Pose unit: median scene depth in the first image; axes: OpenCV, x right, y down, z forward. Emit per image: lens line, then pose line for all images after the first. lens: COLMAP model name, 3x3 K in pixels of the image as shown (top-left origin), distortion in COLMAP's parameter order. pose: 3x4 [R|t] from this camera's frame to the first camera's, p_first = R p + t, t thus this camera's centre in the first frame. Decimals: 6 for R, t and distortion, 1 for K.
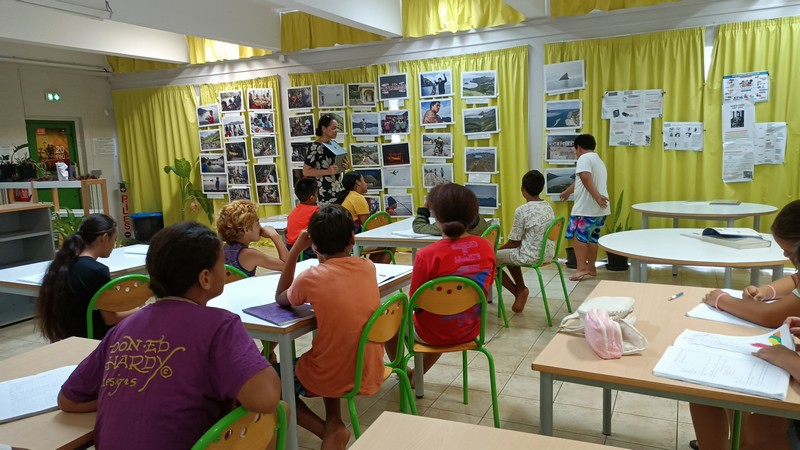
lens RADIAL K [[591.4, 0, 400.0], [0, 591.4, 225.0], [0, 0, 1]] dist [0.051847, -0.054827]
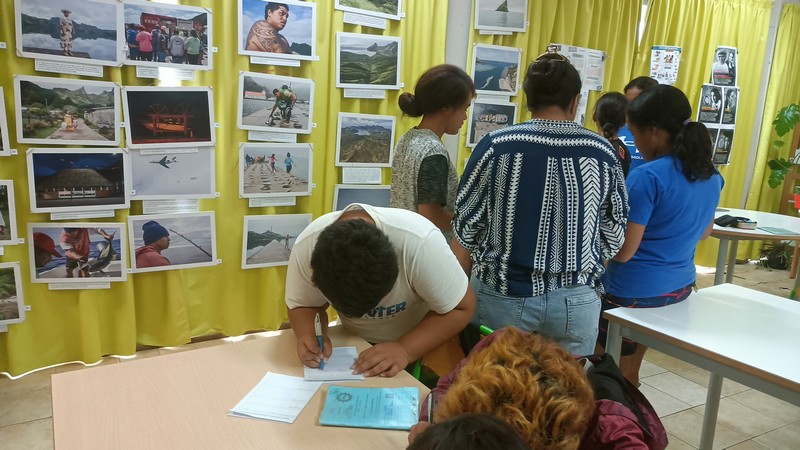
lens RADIAL K [[593.4, 0, 400.0], [0, 593.4, 225.0], [0, 0, 1]] dist [0.040551, -0.043732]
pose [[0.575259, -0.096053, 0.812312, -0.252679], [0.043939, 0.995276, 0.086571, -0.073988], [-0.816791, -0.014108, 0.576762, 0.631532]]
